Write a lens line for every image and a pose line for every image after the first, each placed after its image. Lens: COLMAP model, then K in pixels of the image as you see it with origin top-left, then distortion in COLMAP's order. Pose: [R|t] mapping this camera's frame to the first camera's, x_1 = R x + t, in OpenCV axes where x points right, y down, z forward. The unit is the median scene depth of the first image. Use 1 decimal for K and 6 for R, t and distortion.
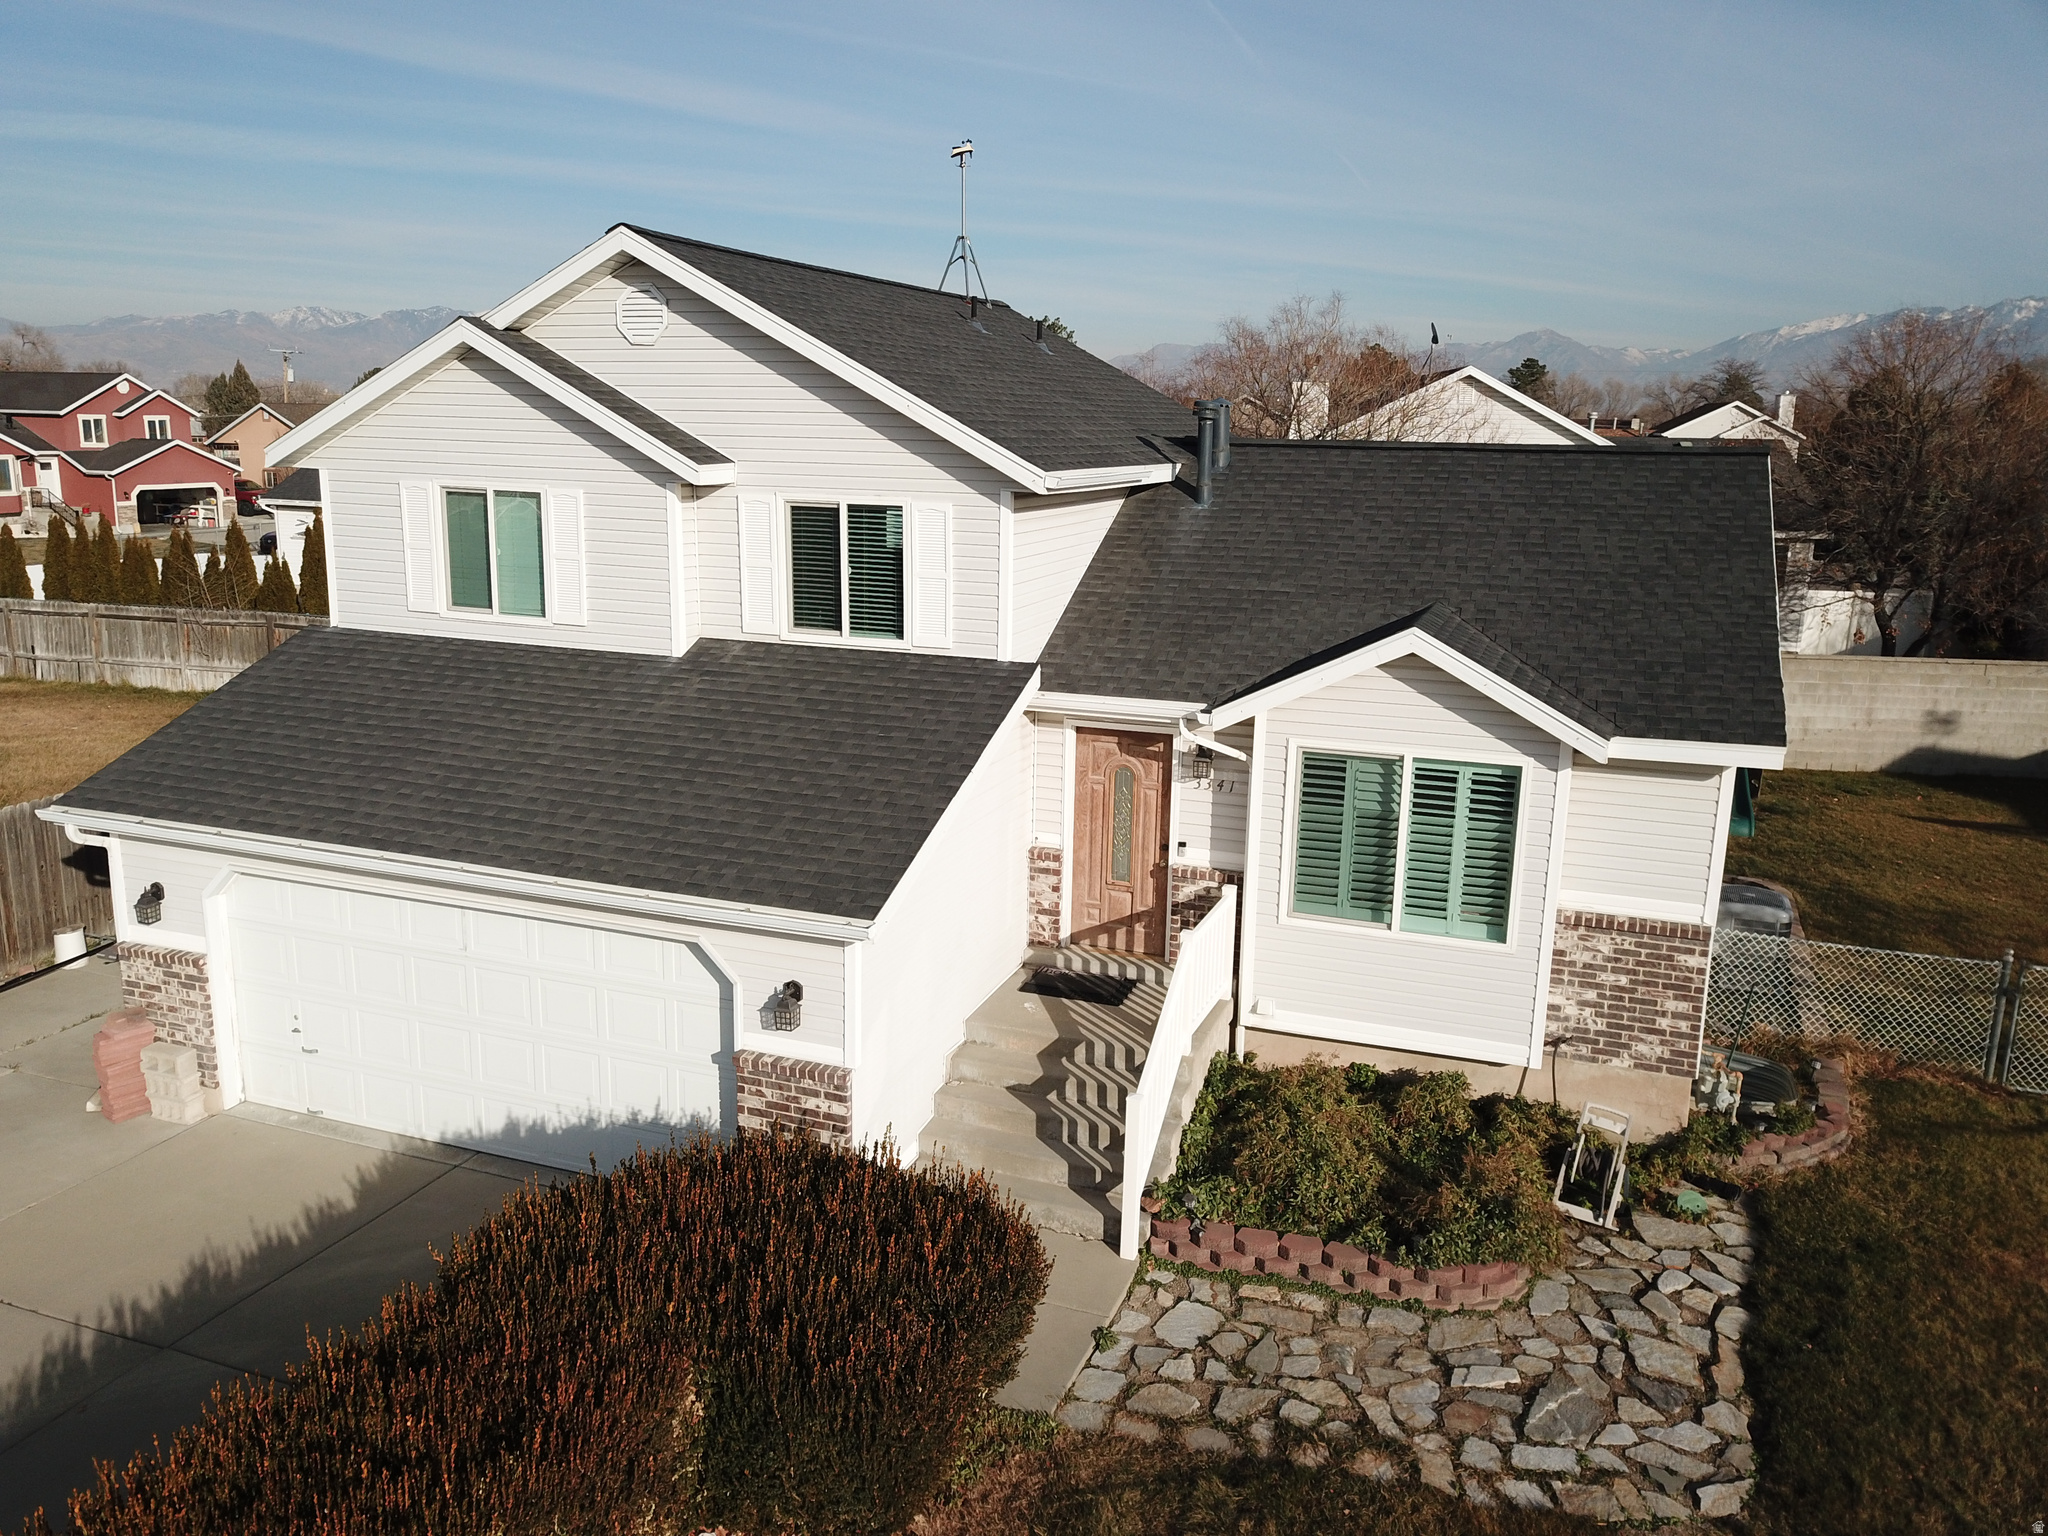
lens RADIAL K [[1537.2, 0, 1008.7], [0, 1537.2, 775.4], [0, 0, 1]] dist [0.034203, -0.050336]
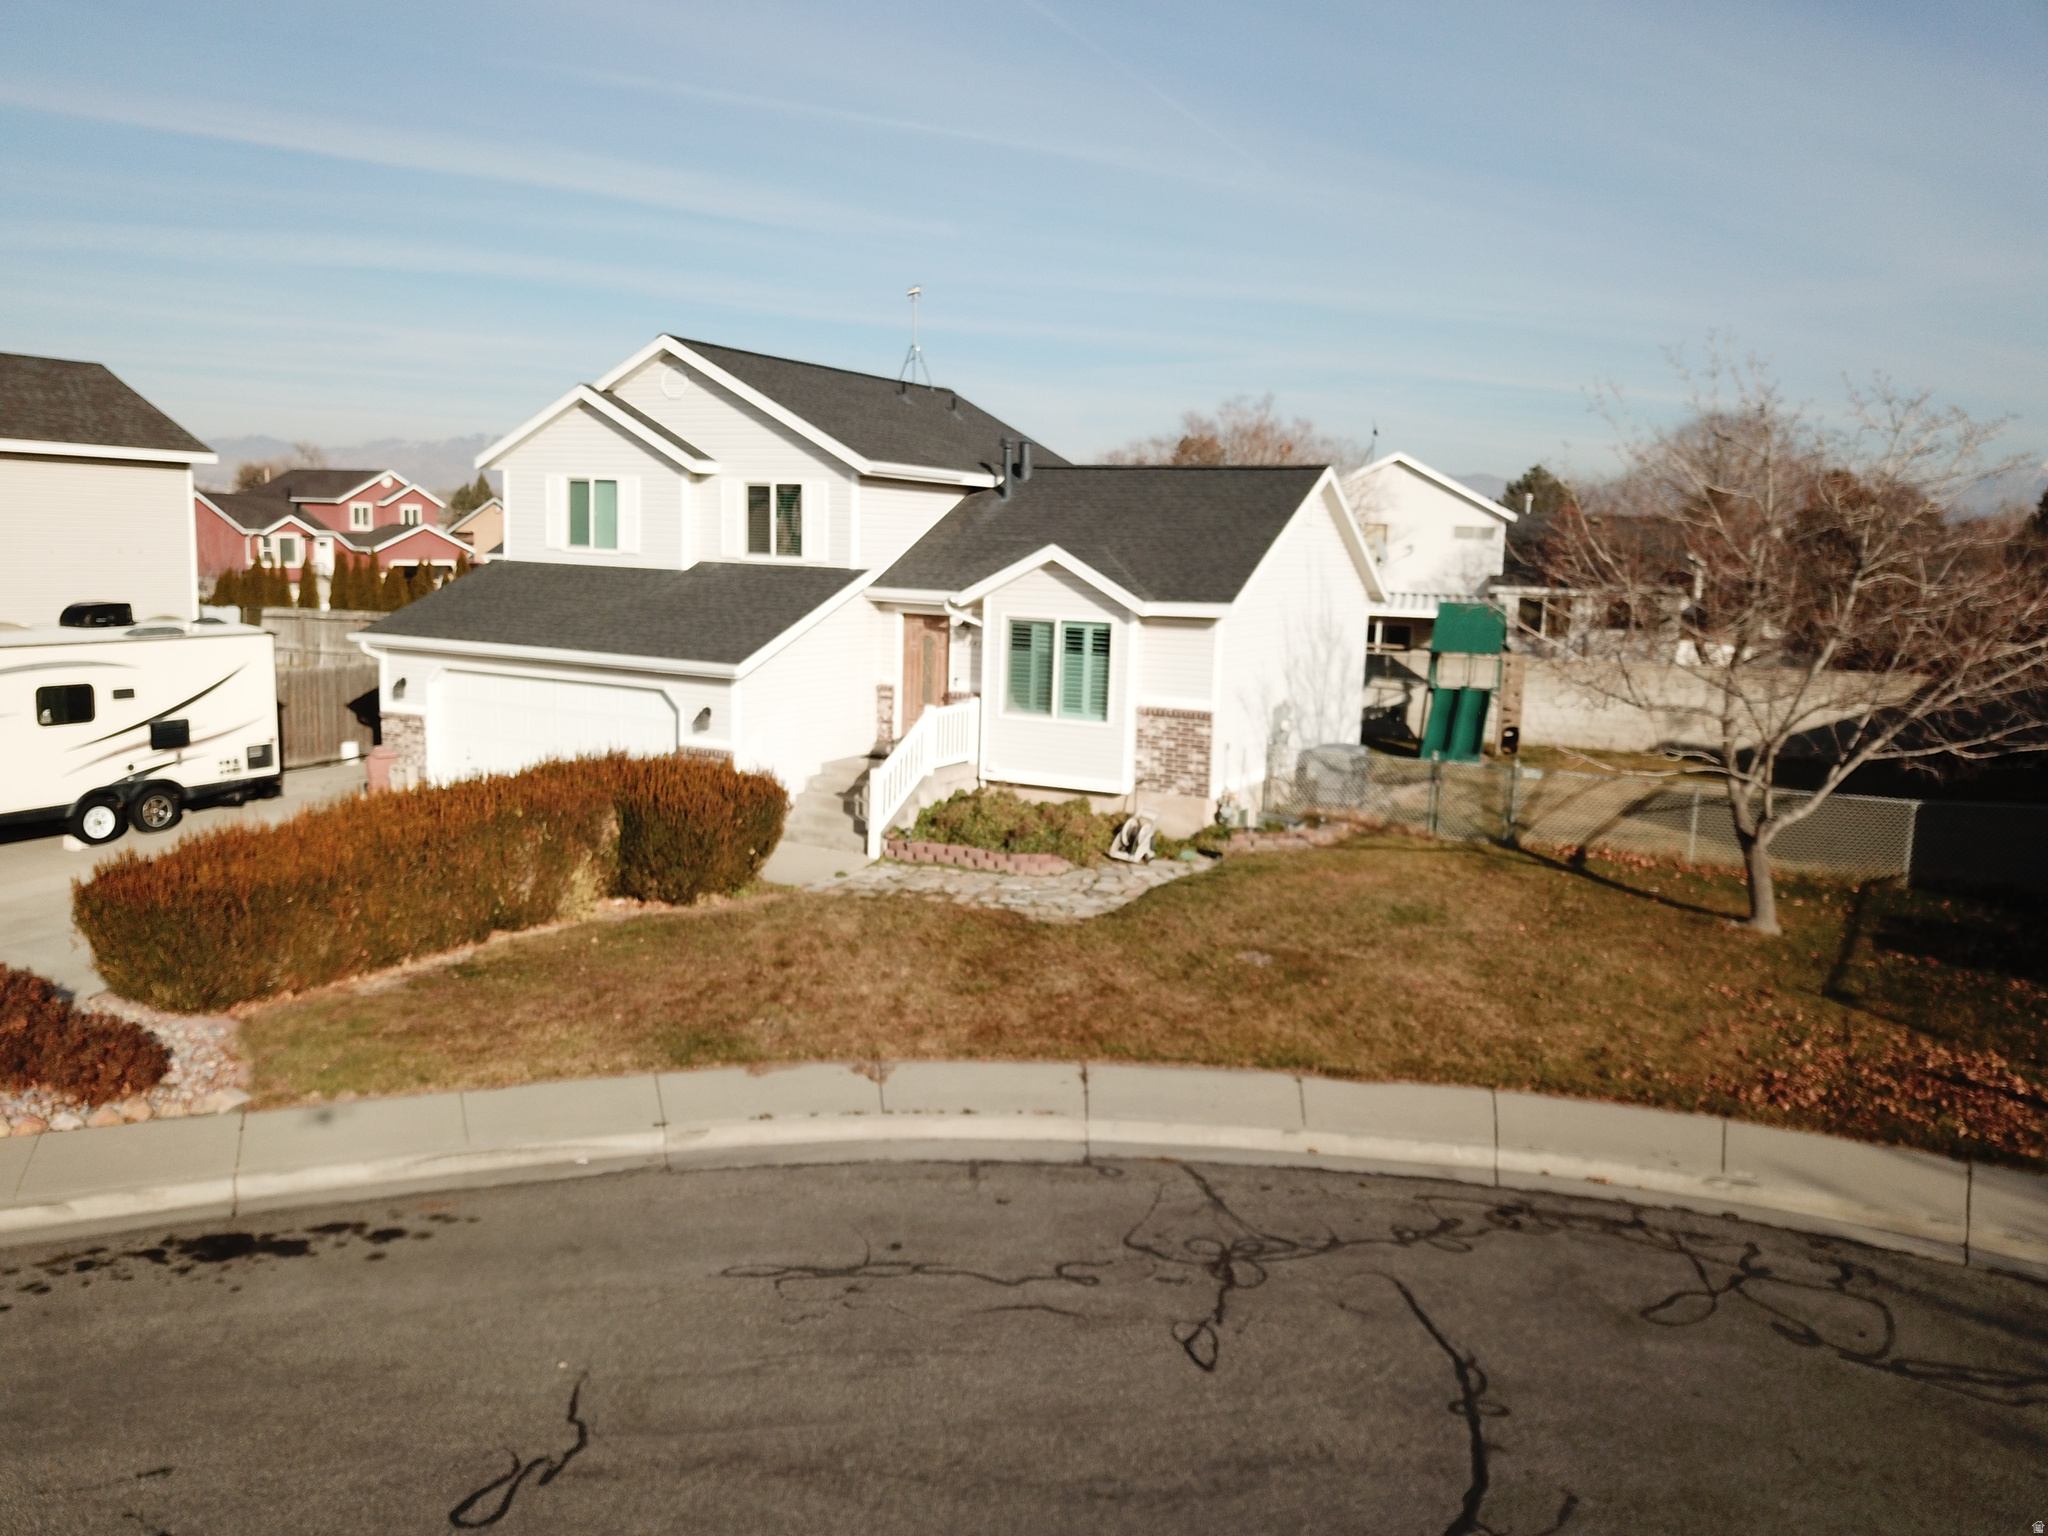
lens RADIAL K [[1537.2, 0, 1030.5], [0, 1537.2, 815.3], [0, 0, 1]] dist [0.034203, -0.050336]
pose [[0.993252, 0.034908, -0.110596, 0.406797], [-0.041128, 0.997668, -0.054467, 0.299264], [0.108437, 0.058648, 0.992372, -0.745918]]
